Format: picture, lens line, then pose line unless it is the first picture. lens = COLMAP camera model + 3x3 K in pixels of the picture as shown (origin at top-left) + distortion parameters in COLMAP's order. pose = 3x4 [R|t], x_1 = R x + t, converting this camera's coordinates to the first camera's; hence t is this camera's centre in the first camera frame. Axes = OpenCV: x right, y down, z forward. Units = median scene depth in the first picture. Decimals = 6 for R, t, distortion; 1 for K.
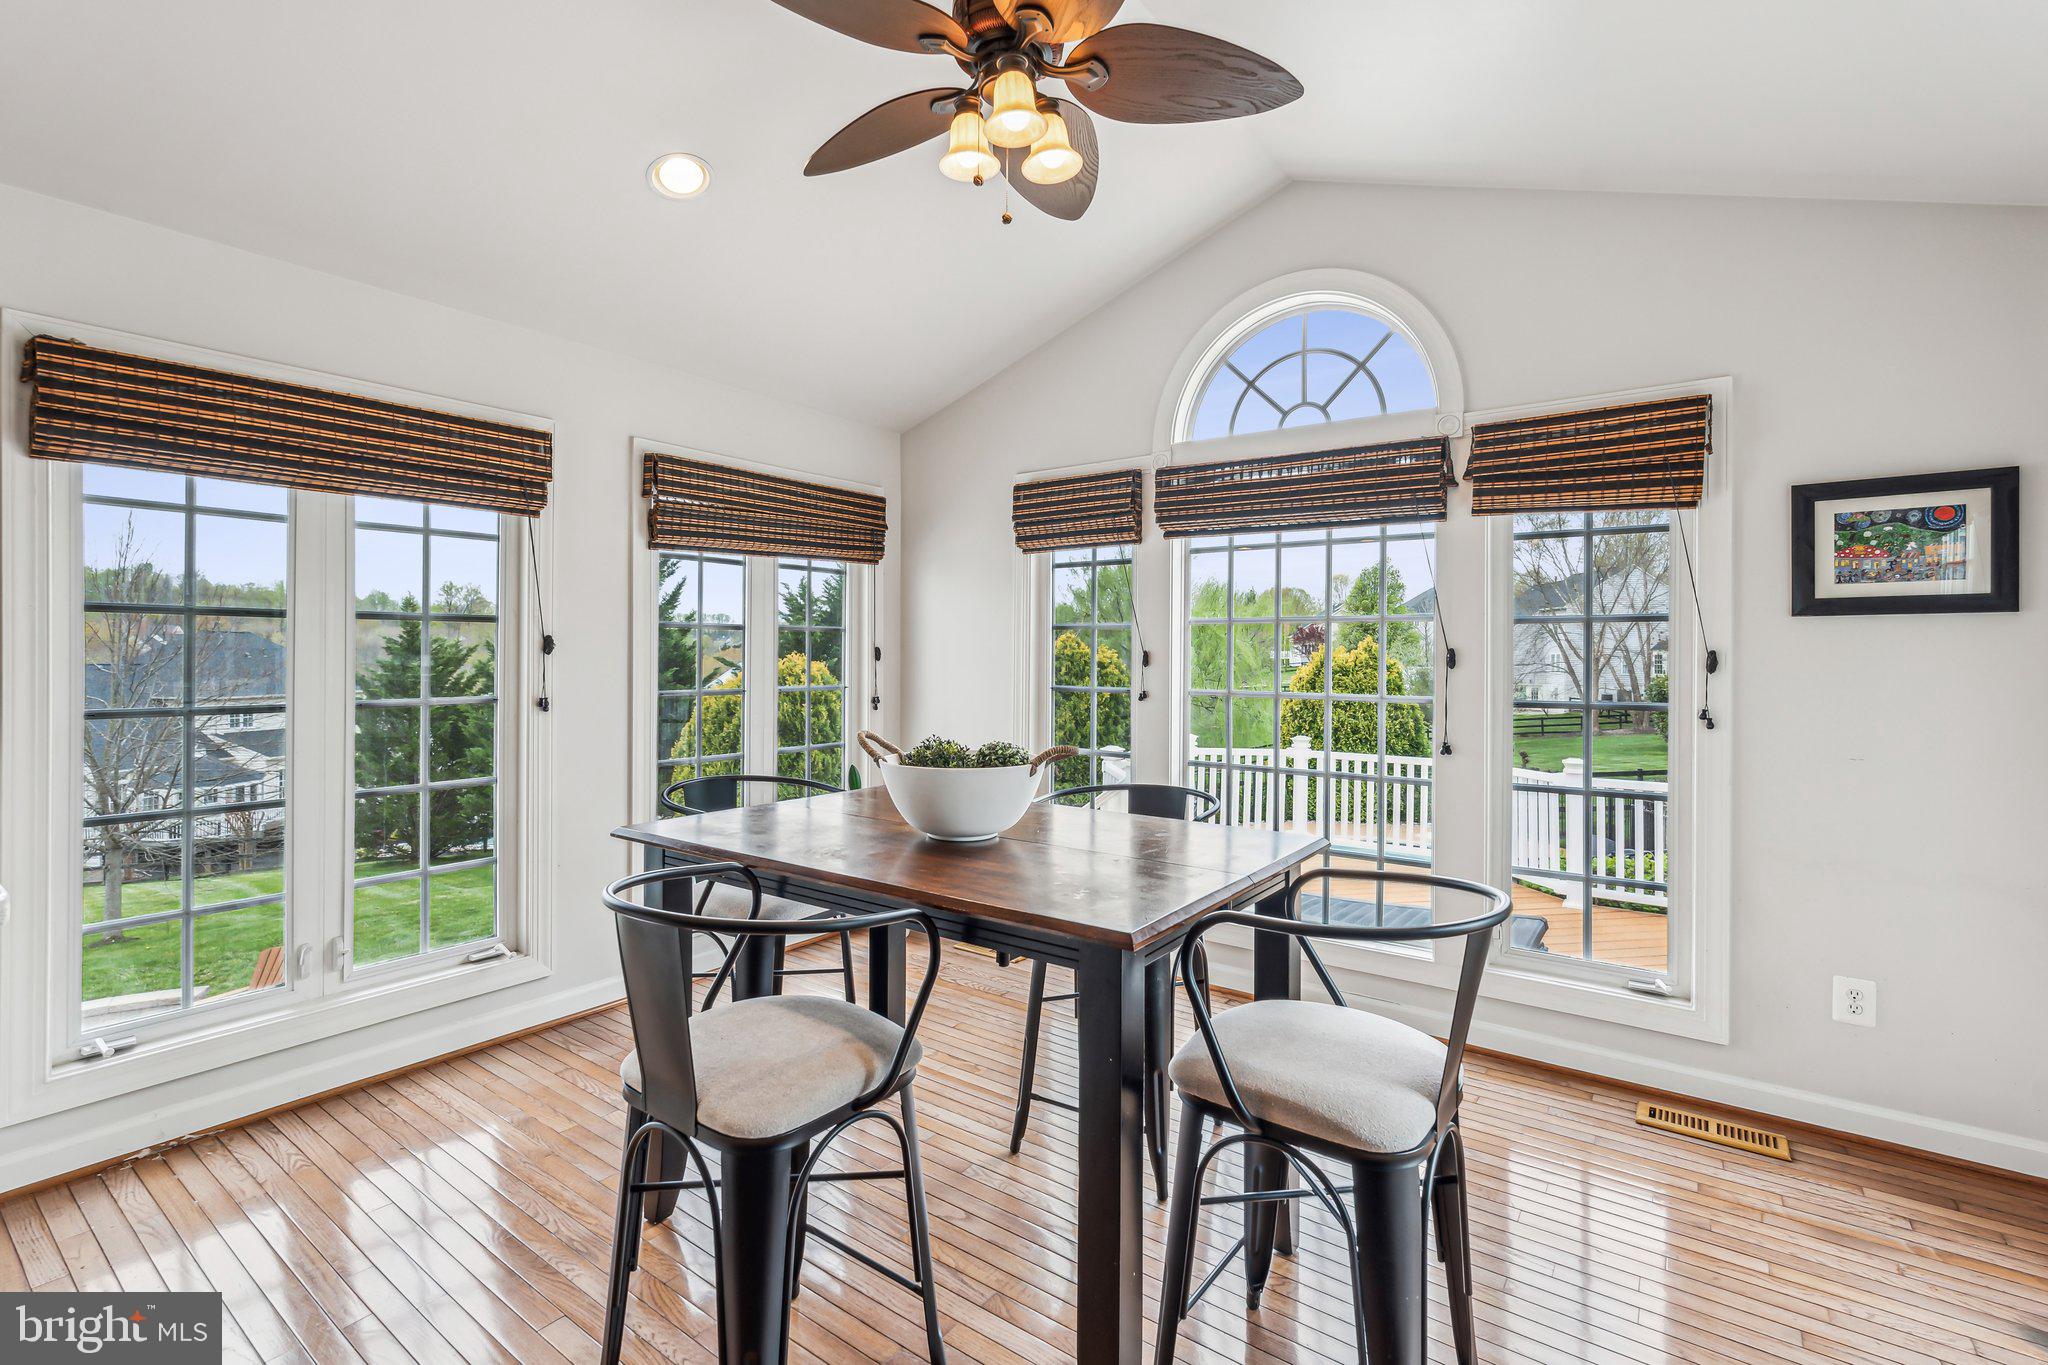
lens RADIAL K [[921.3, 0, 1025.4], [0, 921.3, 663.2], [0, 0, 1]] dist [-0.006303, 0.001278]
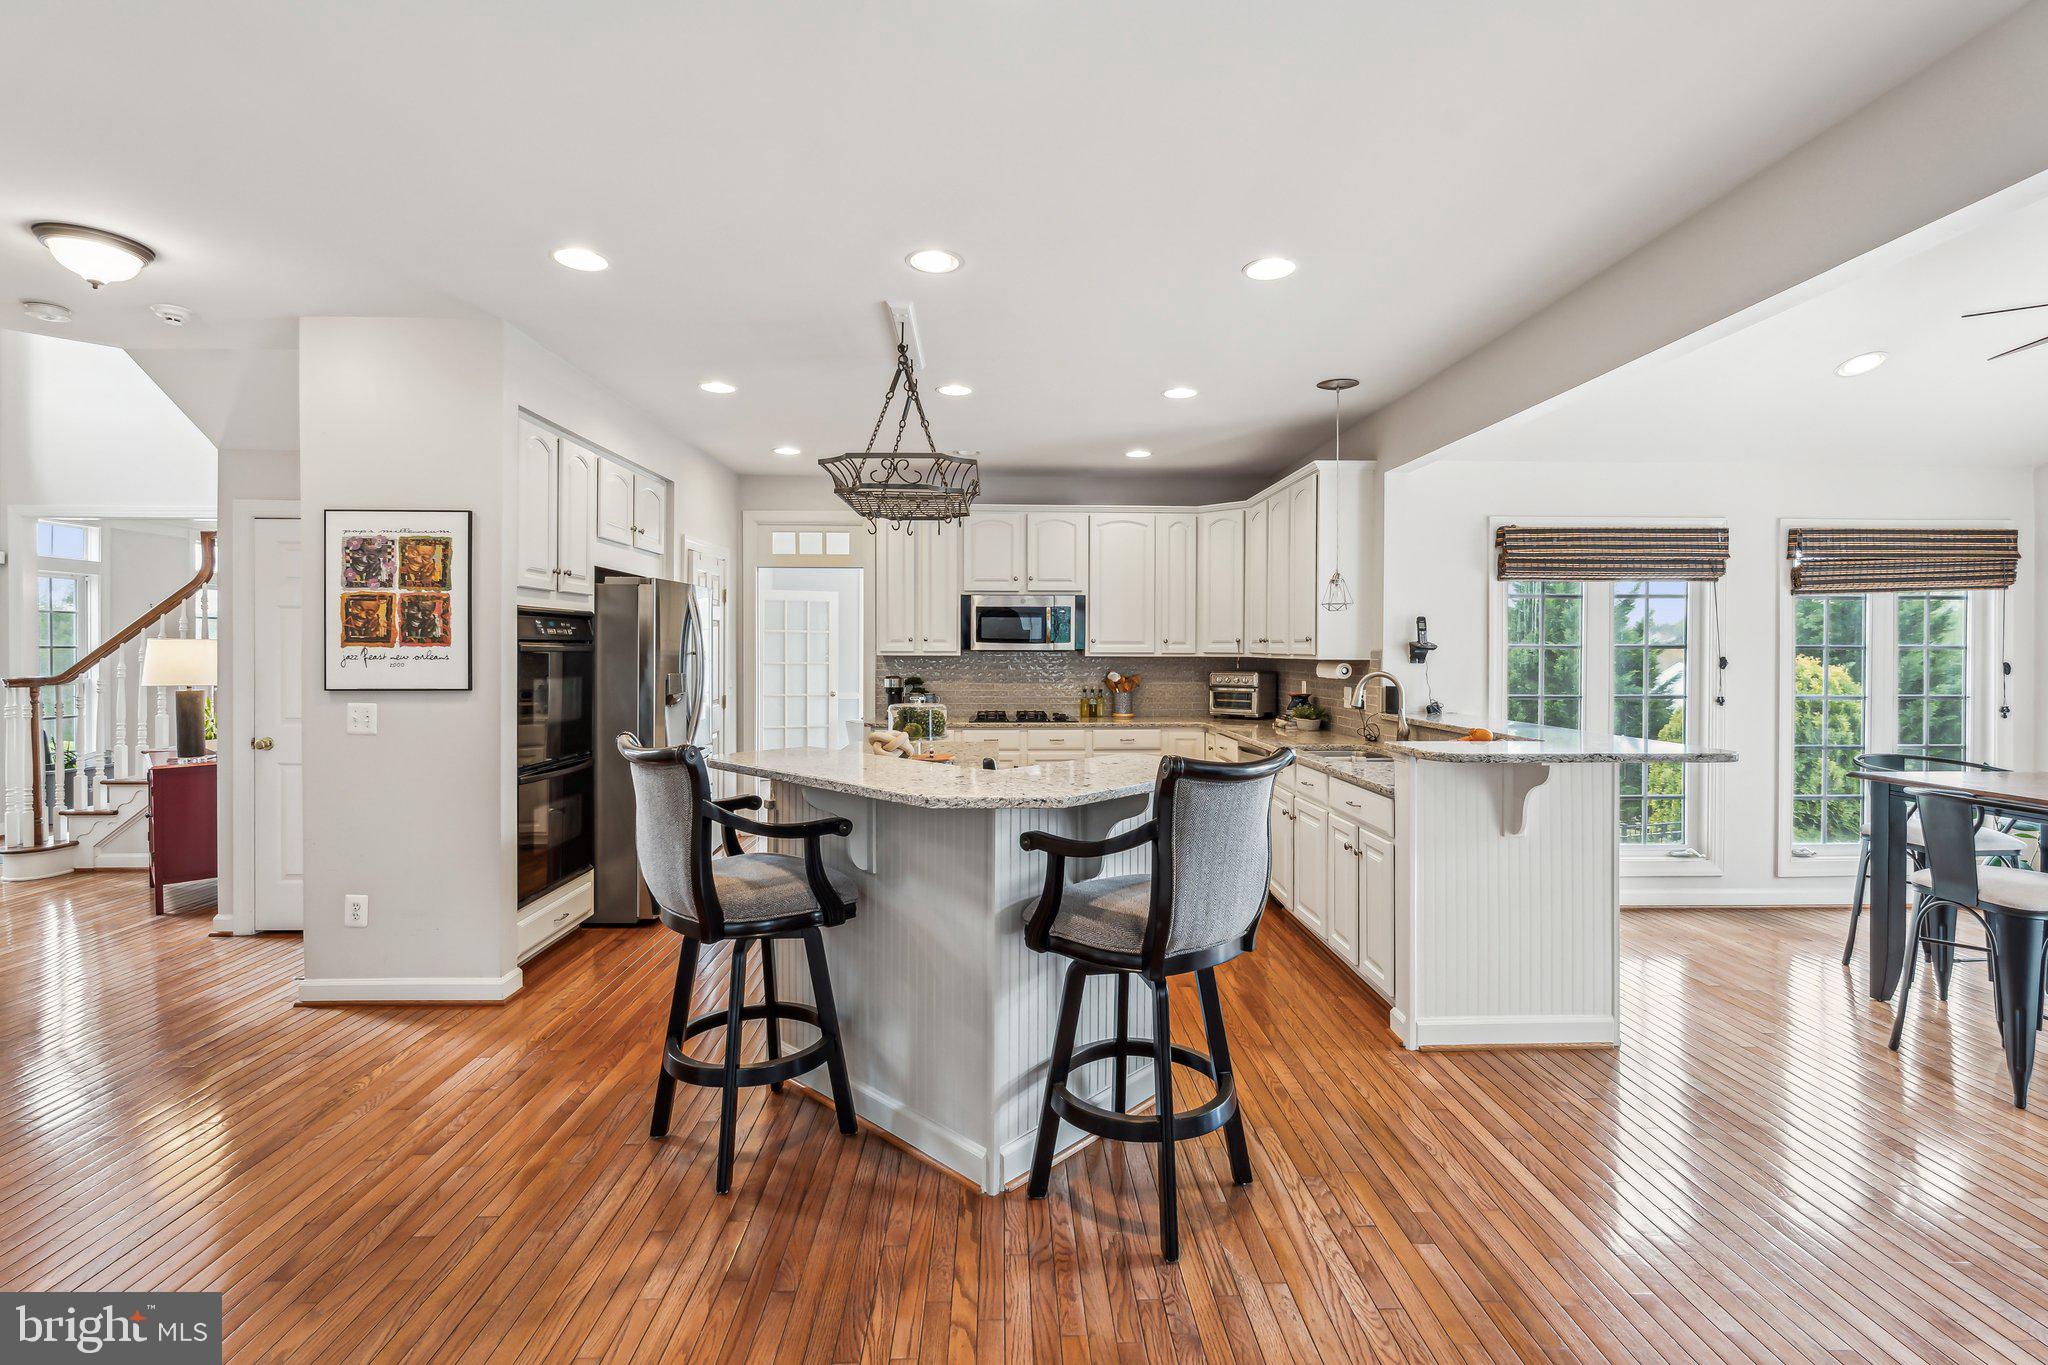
lens RADIAL K [[921.3, 0, 1015.1], [0, 921.3, 651.5], [0, 0, 1]] dist [-0.006303, 0.001278]
pose [[0.611986, -0.003630, -0.790861, -0.021757], [-0.005795, 0.999942, -0.009073, -0.017415], [0.790848, 0.010136, 0.611929, -0.842002]]
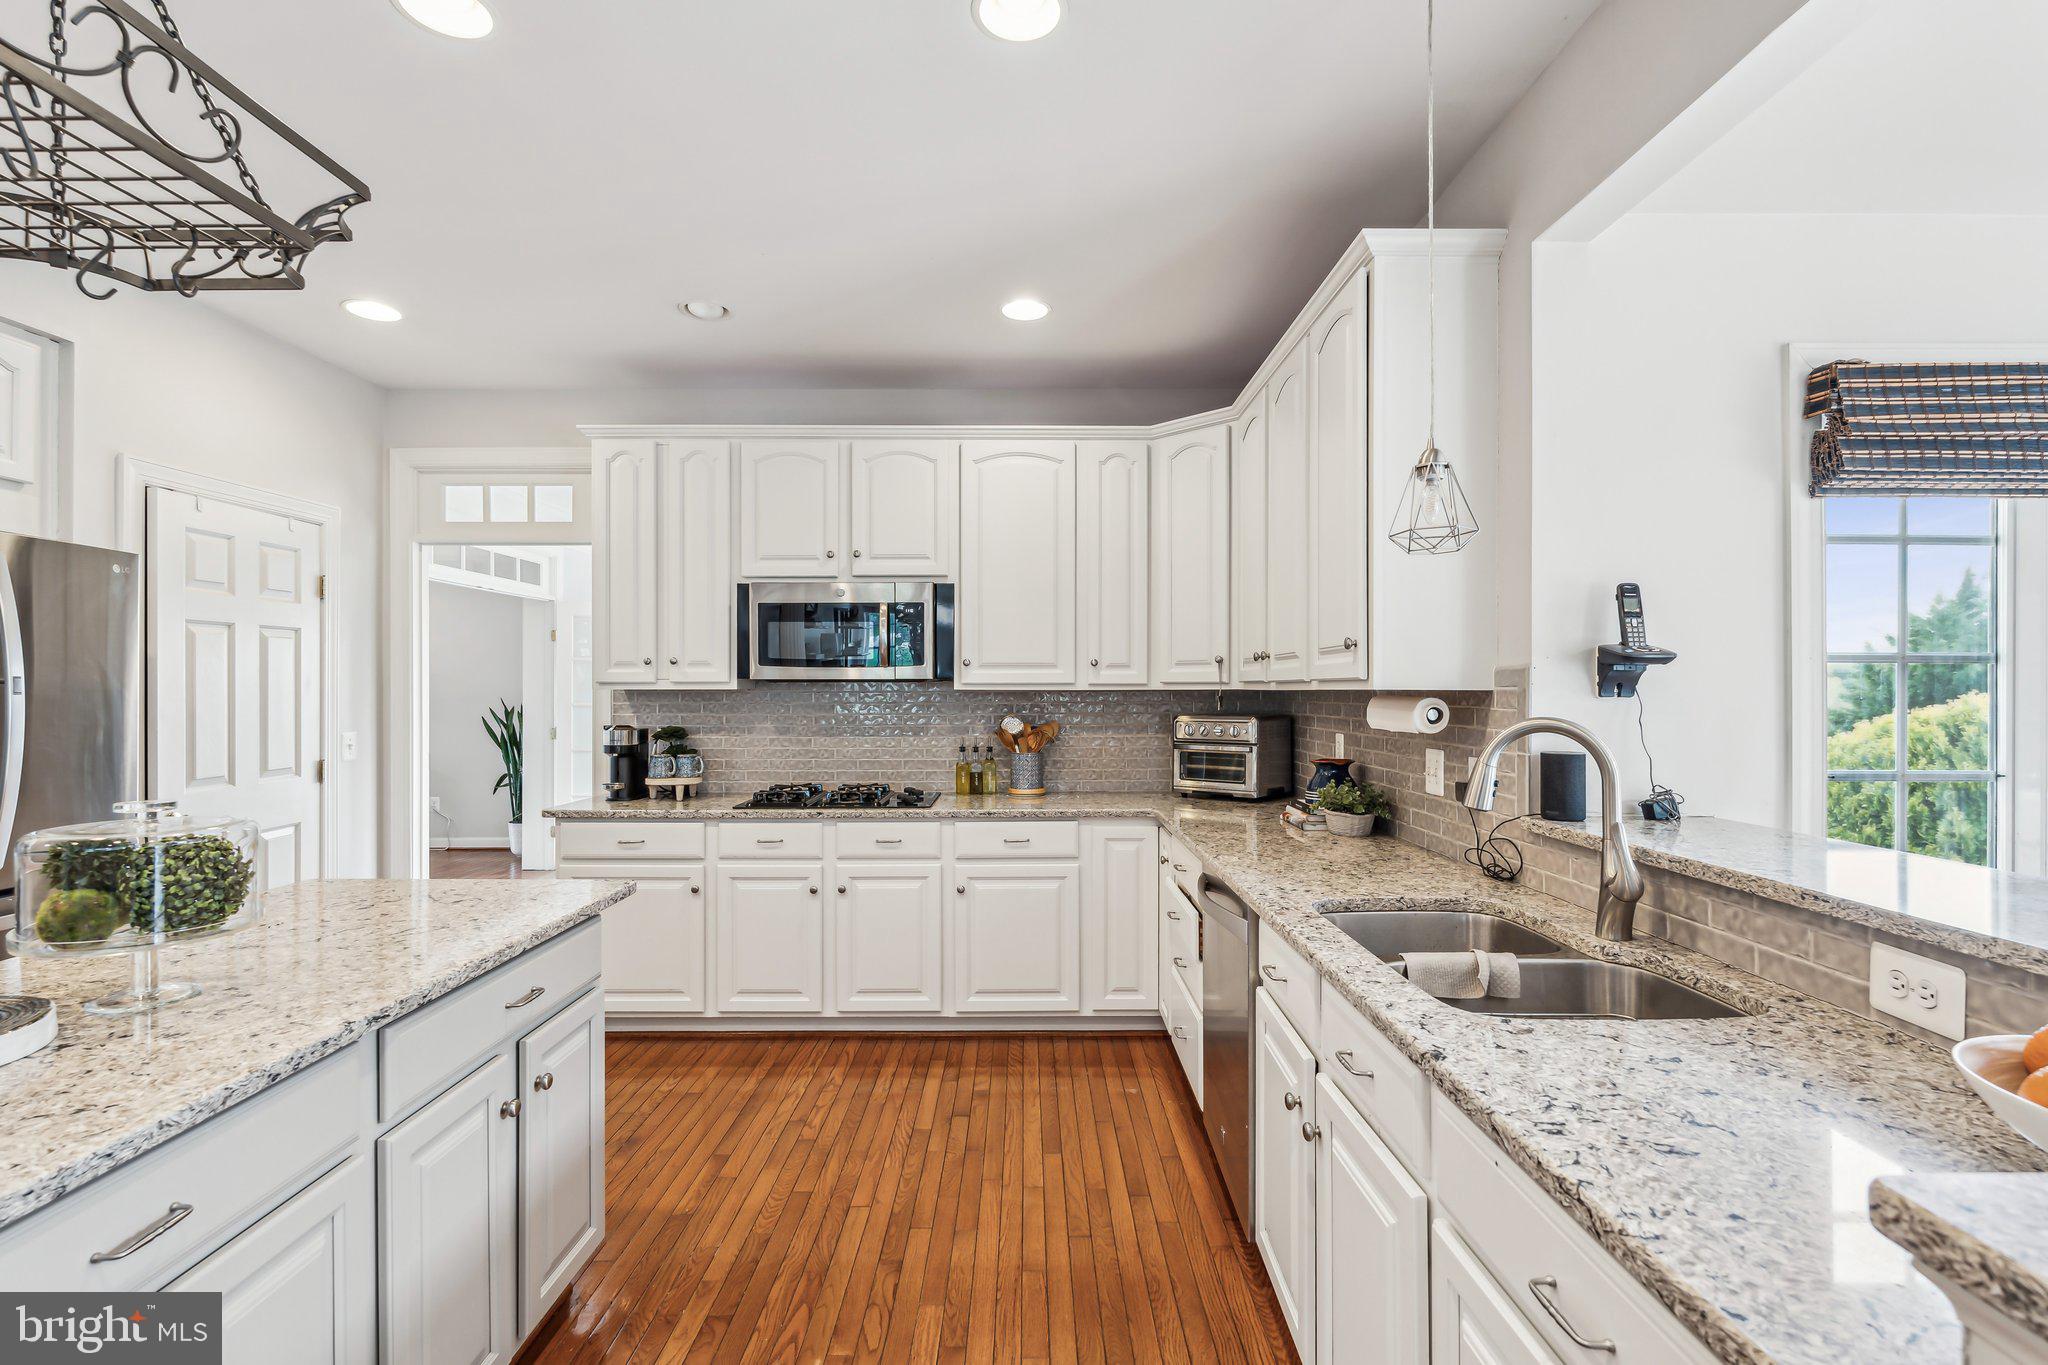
lens RADIAL K [[921.3, 0, 1024.3], [0, 921.3, 685.9], [0, 0, 1]] dist [-0.006303, 0.001278]
pose [[0.592911, -0.012186, -0.805176, -0.526293], [-0.003128, 0.999843, -0.017435, -0.011170], [0.805262, 0.012856, 0.592780, -0.121288]]
